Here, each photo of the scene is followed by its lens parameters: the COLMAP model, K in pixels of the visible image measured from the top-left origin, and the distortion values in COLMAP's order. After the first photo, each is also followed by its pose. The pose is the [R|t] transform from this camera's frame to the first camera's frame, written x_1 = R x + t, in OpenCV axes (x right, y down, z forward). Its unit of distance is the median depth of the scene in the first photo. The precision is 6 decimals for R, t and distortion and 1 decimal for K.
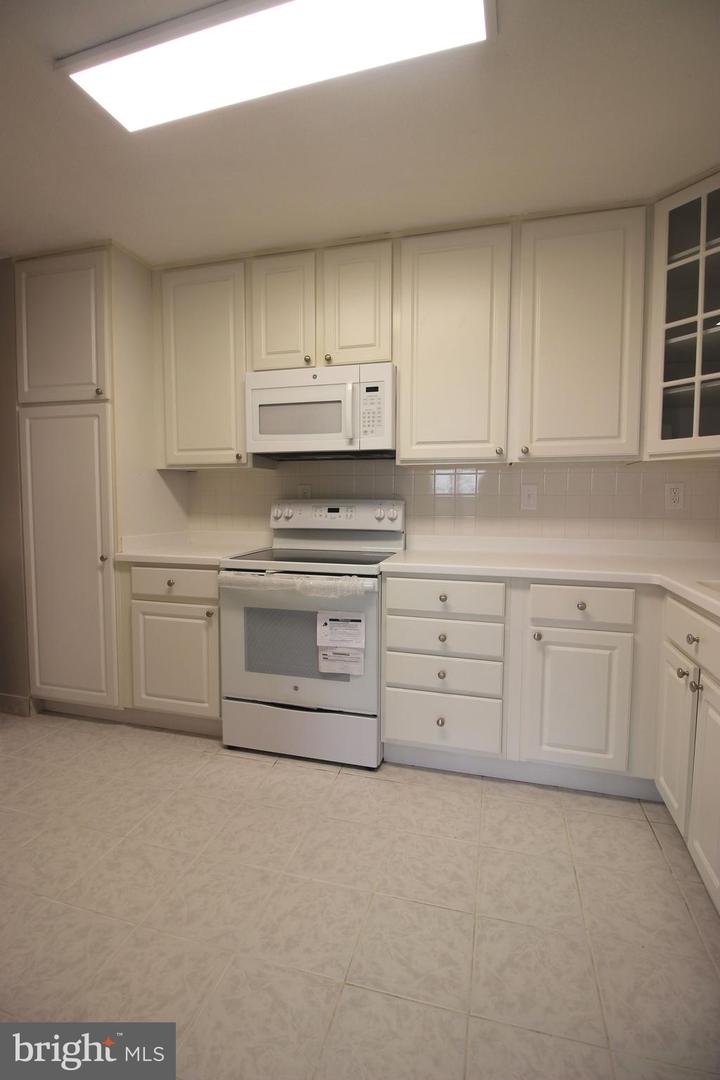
lens RADIAL K [[503.4, 0, 353.7], [0, 503.4, 531.2], [0, 0, 1]] dist [-0.003159, -0.009733]
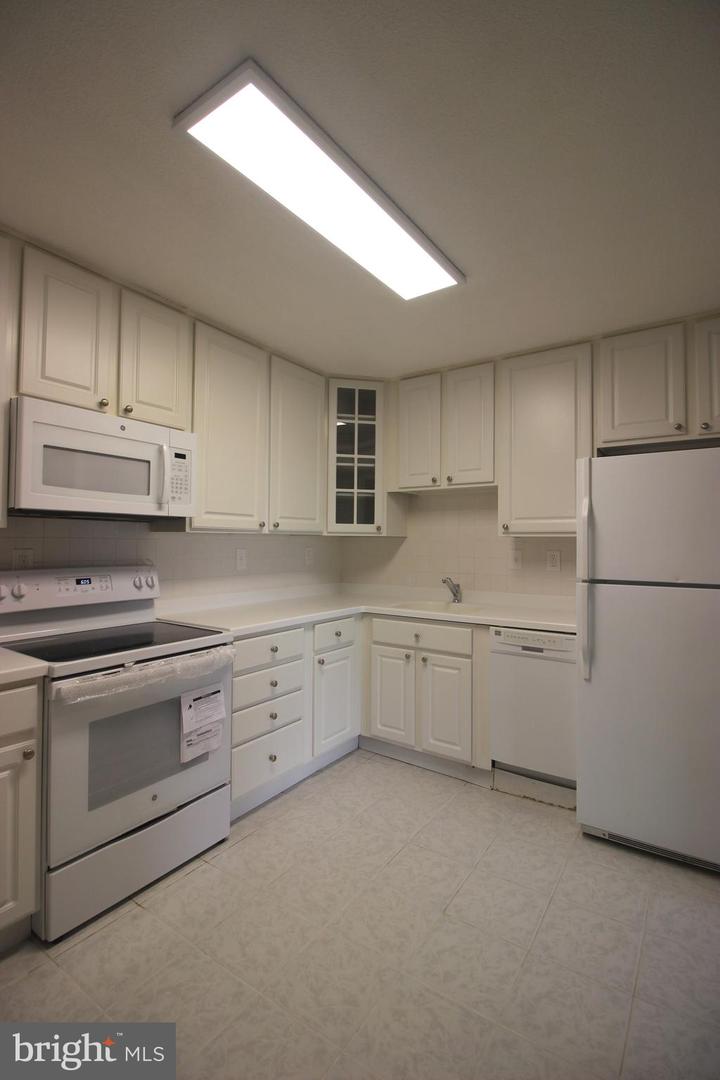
lens RADIAL K [[503.4, 0, 355.9], [0, 503.4, 530.9], [0, 0, 1]] dist [-0.003159, -0.009733]
pose [[0.315899, 0.021321, 0.948553, -0.850734], [0.055541, 0.997617, -0.040921, -0.082939], [-0.947166, 0.065611, 0.313962, 0.406980]]
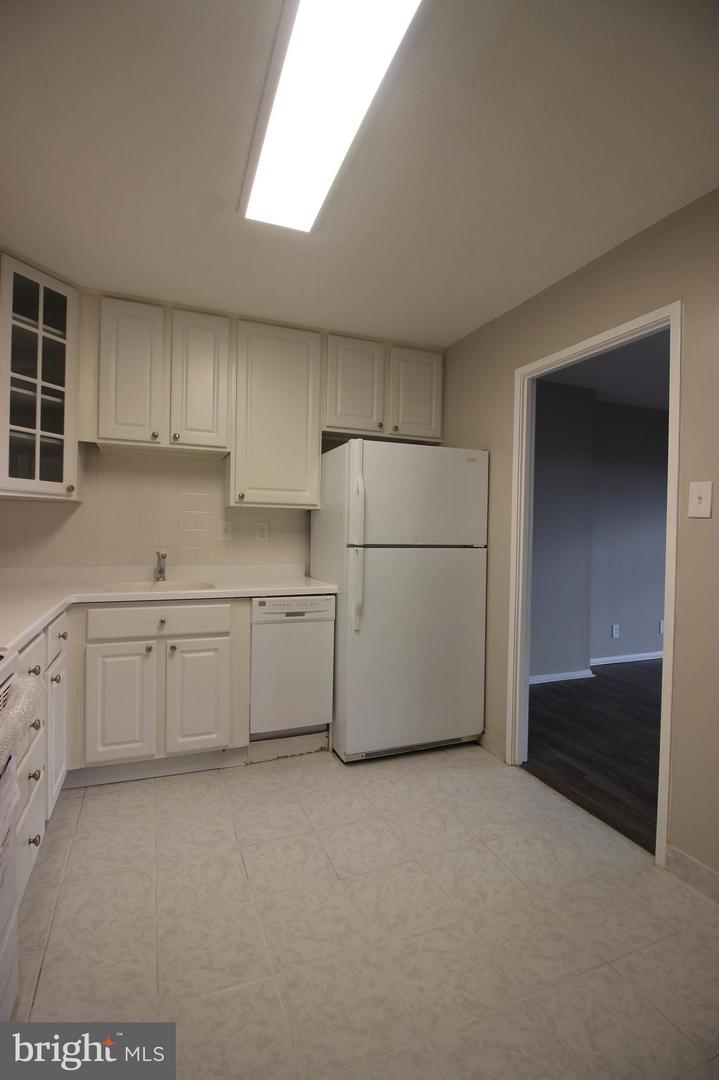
lens RADIAL K [[503.4, 0, 360.1], [0, 503.4, 534.7], [0, 0, 1]] dist [-0.003159, -0.009733]
pose [[-0.620839, -0.024202, 0.783564, -0.660369], [0.030667, 0.998008, 0.055124, -0.089089], [-0.783338, 0.058253, -0.618861, 1.019837]]
